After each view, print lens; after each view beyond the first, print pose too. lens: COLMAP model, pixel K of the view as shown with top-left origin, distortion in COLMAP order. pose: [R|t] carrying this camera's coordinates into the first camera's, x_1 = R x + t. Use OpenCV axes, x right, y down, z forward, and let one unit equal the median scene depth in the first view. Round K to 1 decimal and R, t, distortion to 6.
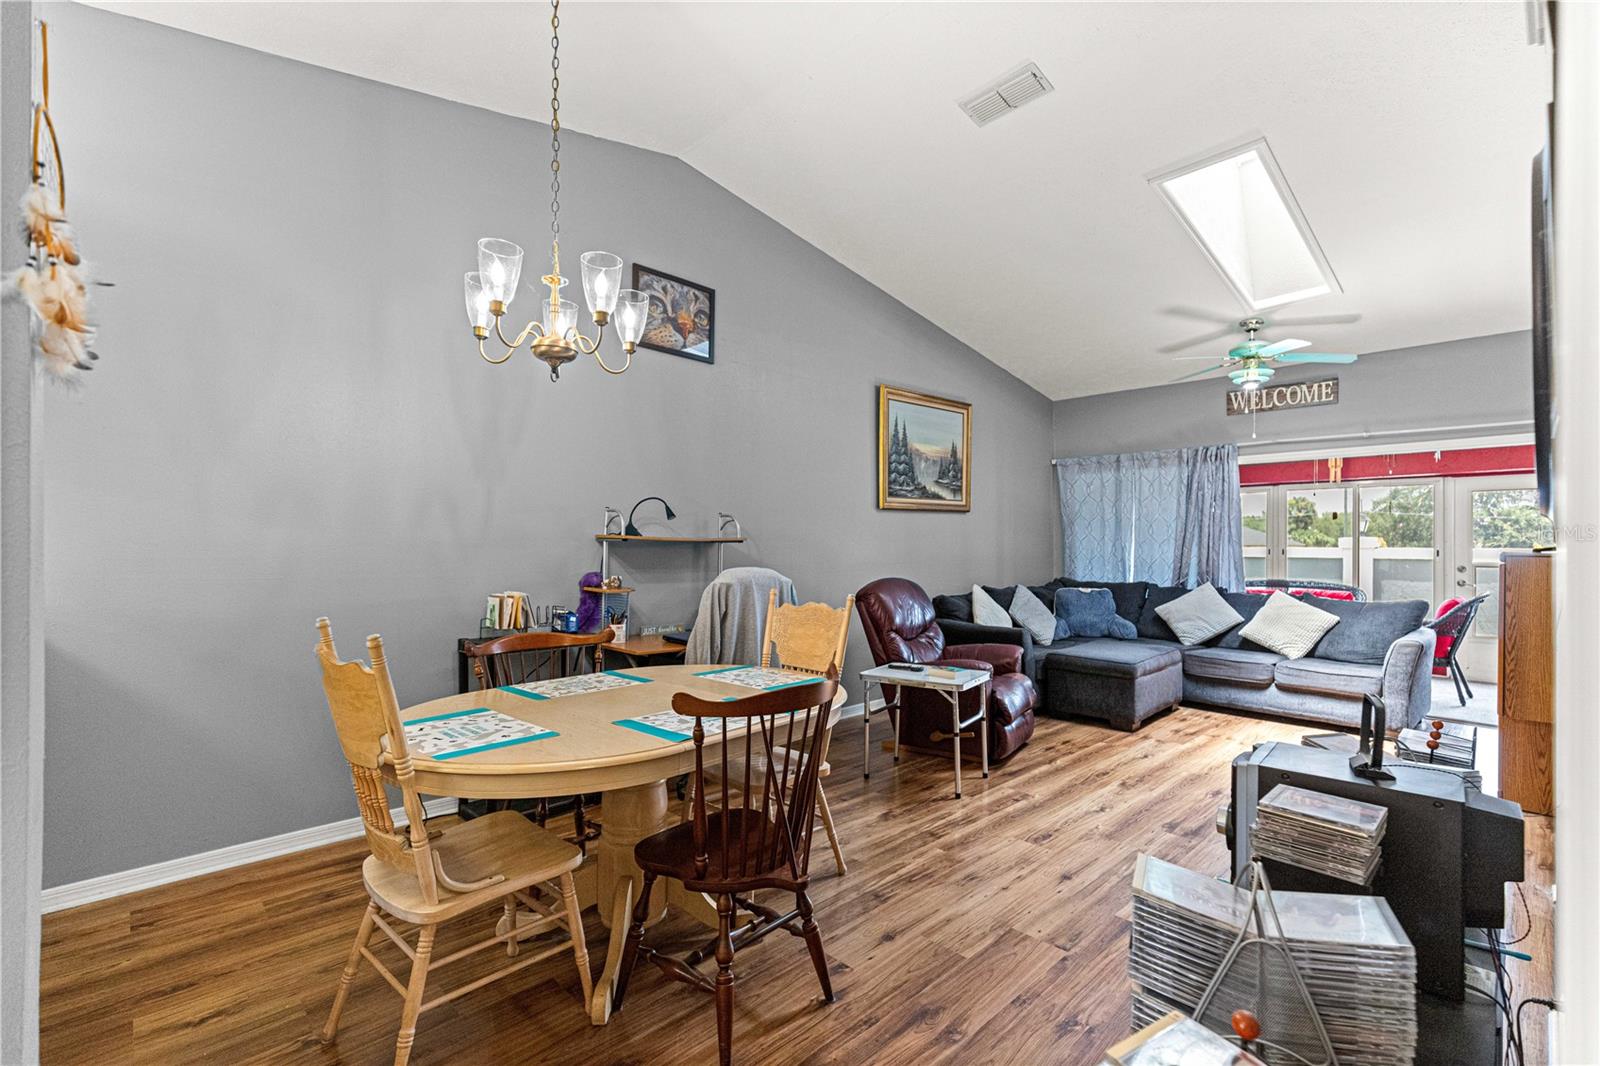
lens RADIAL K [[720.0, 0, 806.3], [0, 720.0, 543.7], [0, 0, 1]] dist [0.011501, -0.003817]
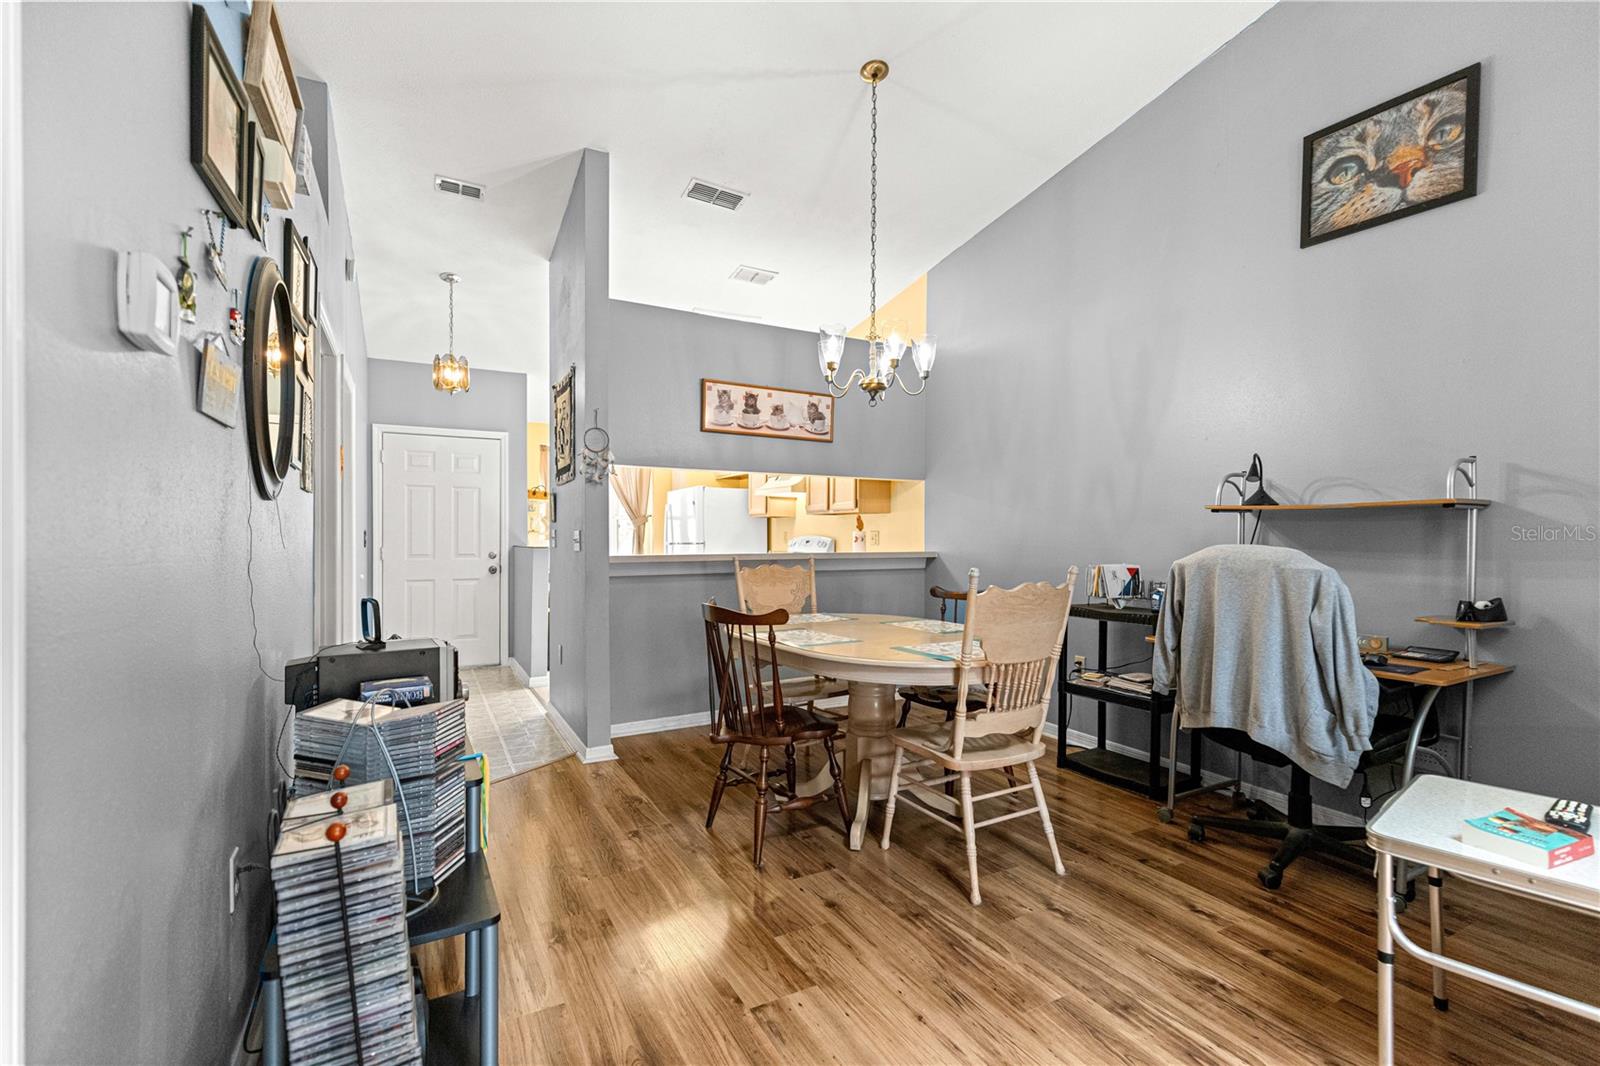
lens RADIAL K [[720.0, 0, 803.3], [0, 720.0, 537.2], [0, 0, 1]] dist [0.011501, -0.003817]
pose [[-0.269681, -0.001873, -0.962948, 0.490551], [-0.002304, 0.999997, -0.001300, 0.019671], [0.962947, 0.001868, -0.269685, 0.559555]]
